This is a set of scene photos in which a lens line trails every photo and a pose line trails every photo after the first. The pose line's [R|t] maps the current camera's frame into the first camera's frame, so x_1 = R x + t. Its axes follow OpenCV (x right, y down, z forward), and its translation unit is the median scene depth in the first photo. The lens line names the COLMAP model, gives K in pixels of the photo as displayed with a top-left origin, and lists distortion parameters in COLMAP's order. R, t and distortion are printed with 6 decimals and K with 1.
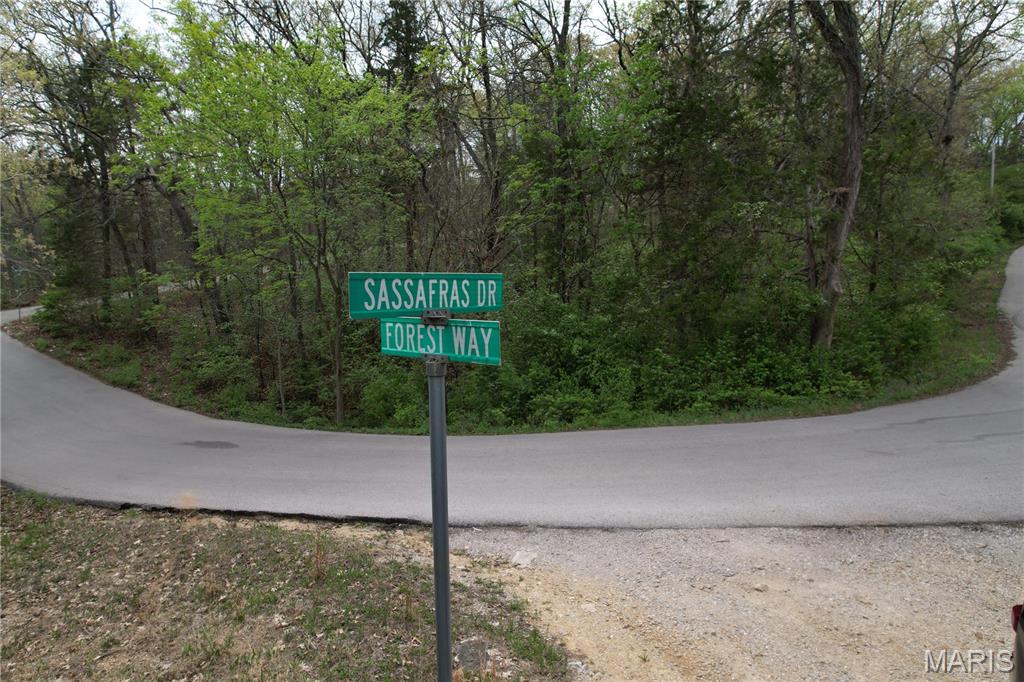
lens RADIAL K [[668.2, 0, 515.7], [0, 668.2, 337.9], [0, 0, 1]] dist [-0.049622, 0.006119]
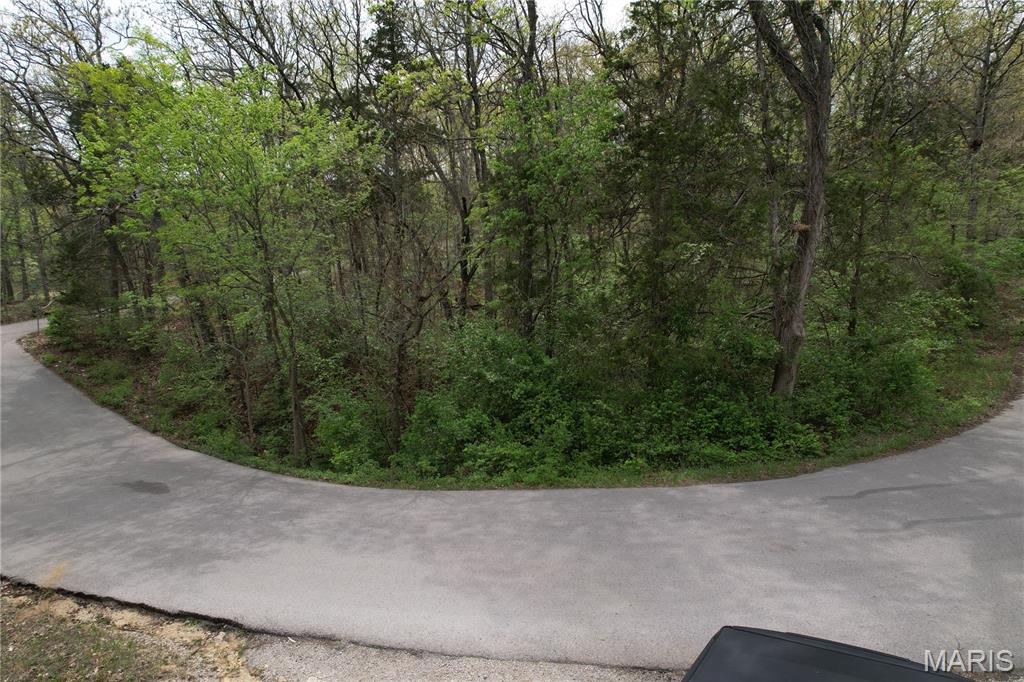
lens RADIAL K [[668.2, 0, 508.8], [0, 668.2, 341.9], [0, 0, 1]] dist [-0.049622, 0.006119]
pose [[0.997126, 0.006741, -0.075465, 0.153804], [-0.005545, 0.999856, 0.016044, -0.074779], [0.075562, -0.015580, 0.997019, 0.044688]]
